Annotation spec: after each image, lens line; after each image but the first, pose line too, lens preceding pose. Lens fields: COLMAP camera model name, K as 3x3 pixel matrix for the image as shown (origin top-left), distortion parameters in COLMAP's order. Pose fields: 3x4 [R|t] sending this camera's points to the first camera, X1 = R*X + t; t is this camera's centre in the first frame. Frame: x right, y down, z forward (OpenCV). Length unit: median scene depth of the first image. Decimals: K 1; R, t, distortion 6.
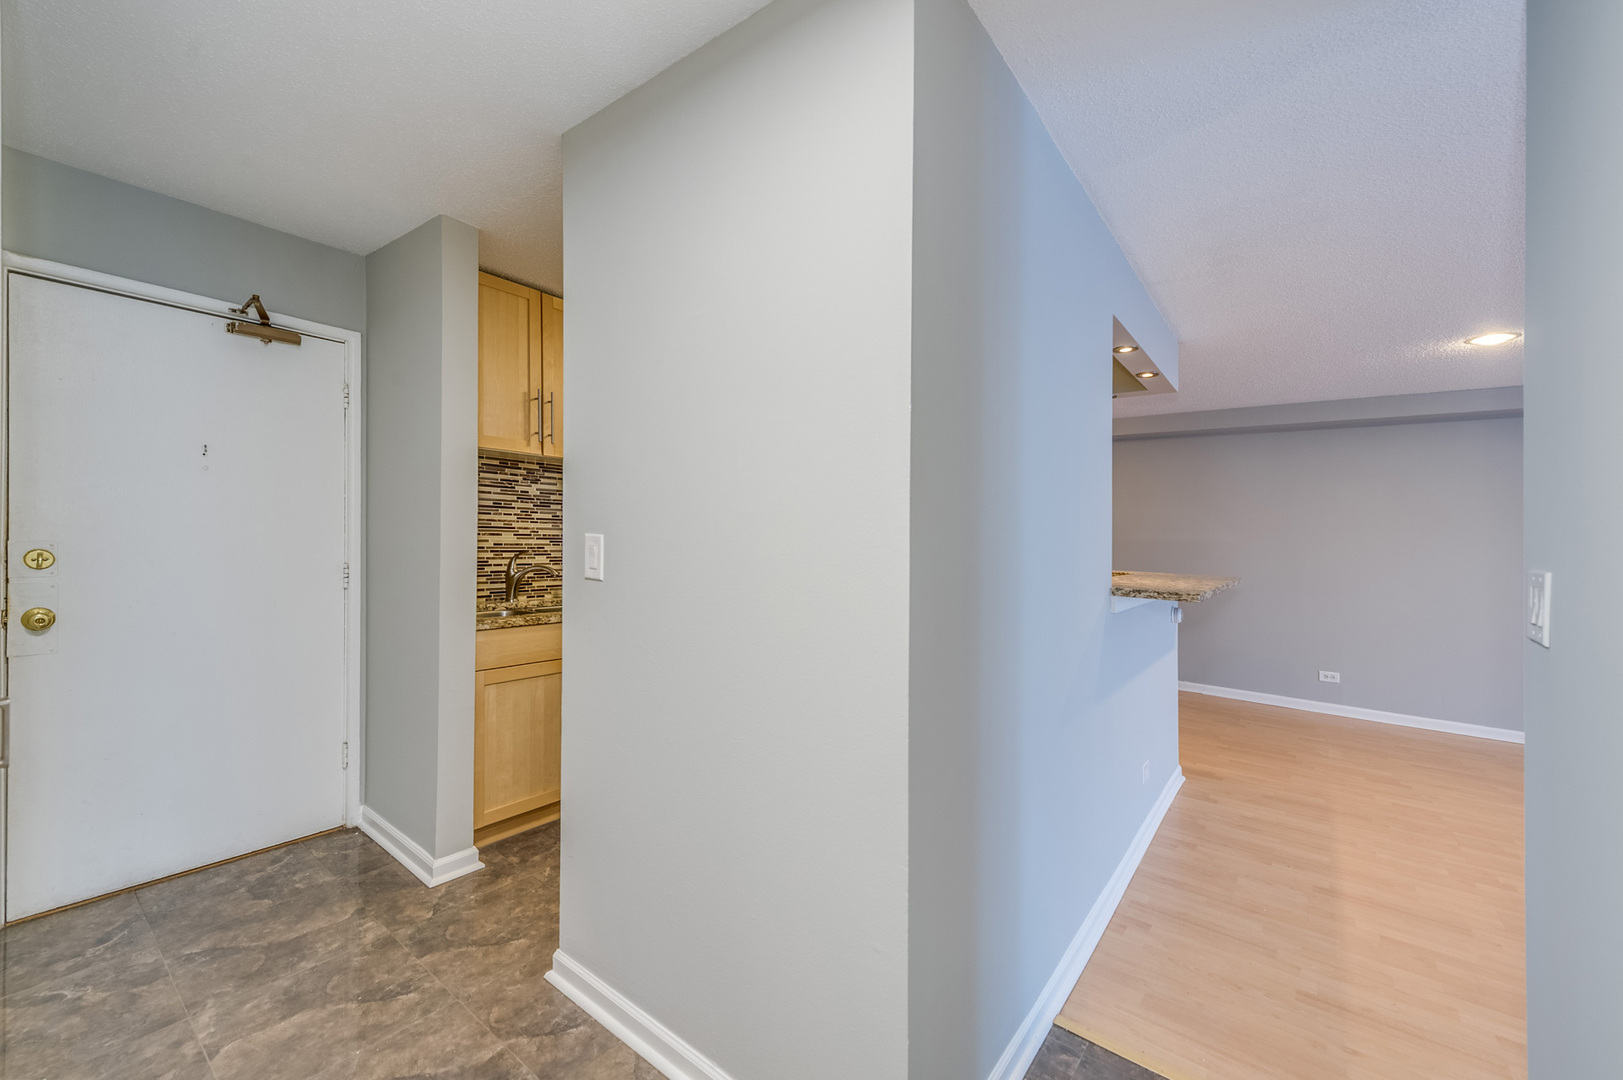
lens RADIAL K [[639.6, 0, 813.6], [0, 639.6, 536.6], [0, 0, 1]] dist [0.013236, -0.002845]
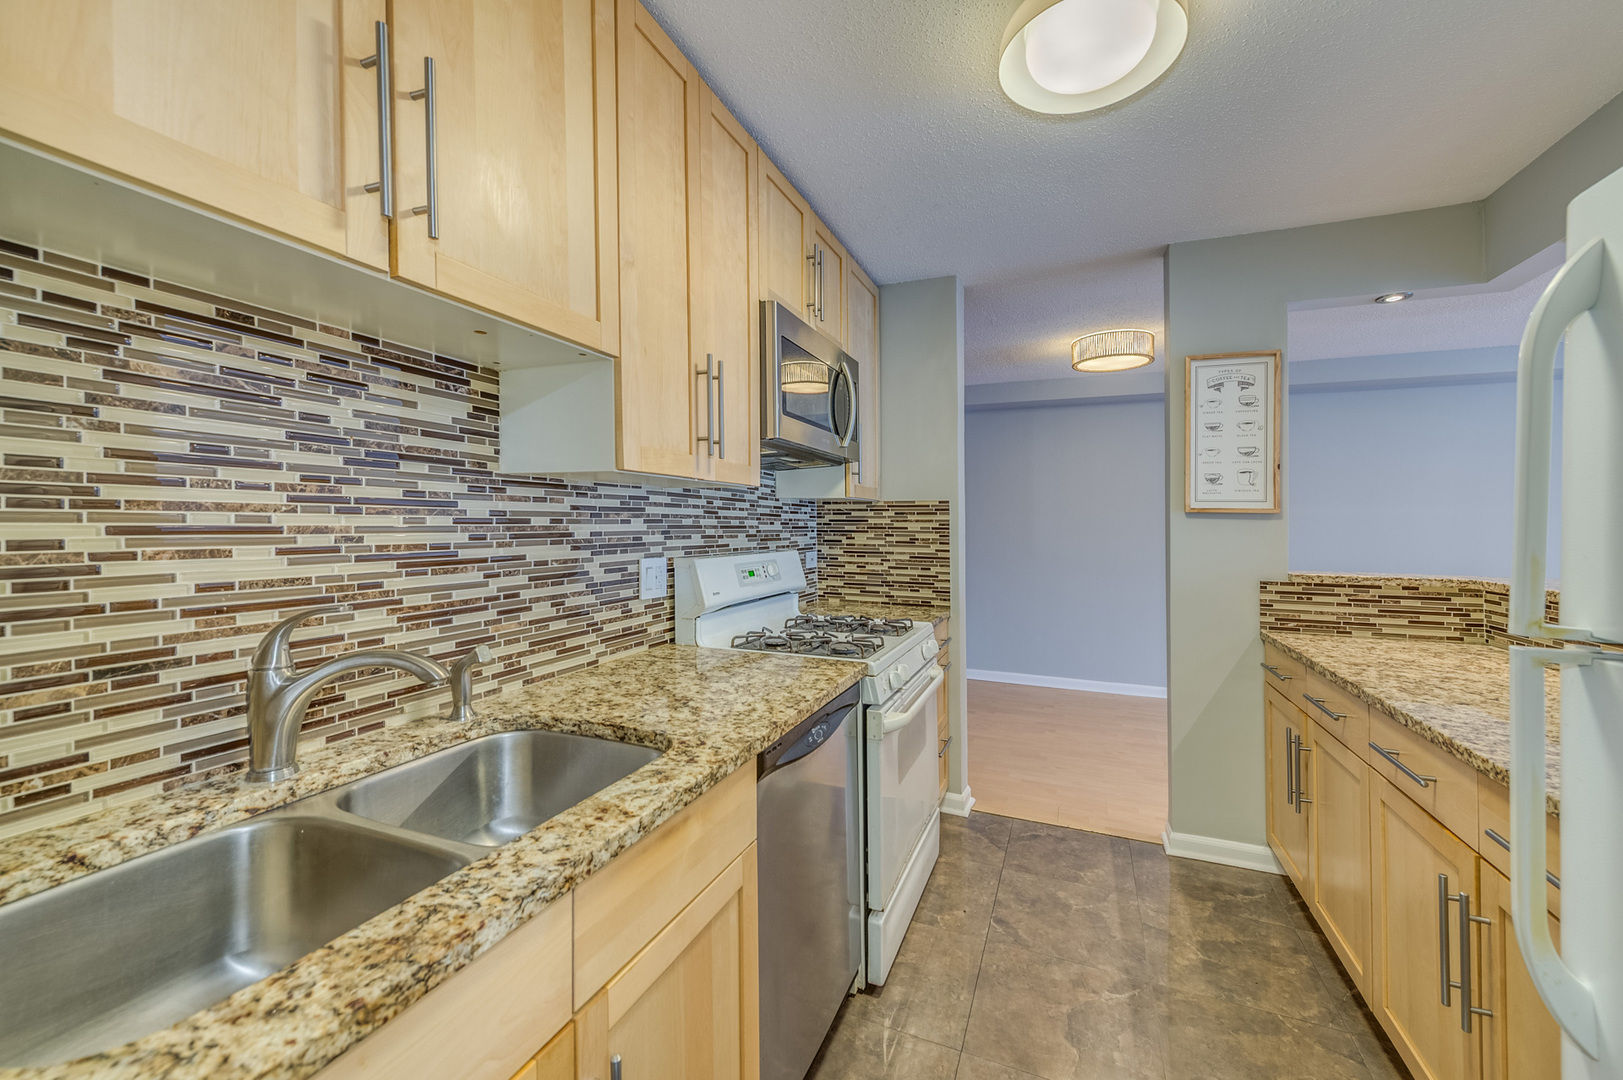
lens RADIAL K [[639.6, 0, 810.3], [0, 639.6, 526.6], [0, 0, 1]] dist [0.013236, -0.002845]
pose [[0.963197, -0.014136, 0.268424, -0.395654], [0.011798, 0.999877, 0.010319, -0.020201], [-0.268537, -0.006772, 0.963246, 0.824053]]
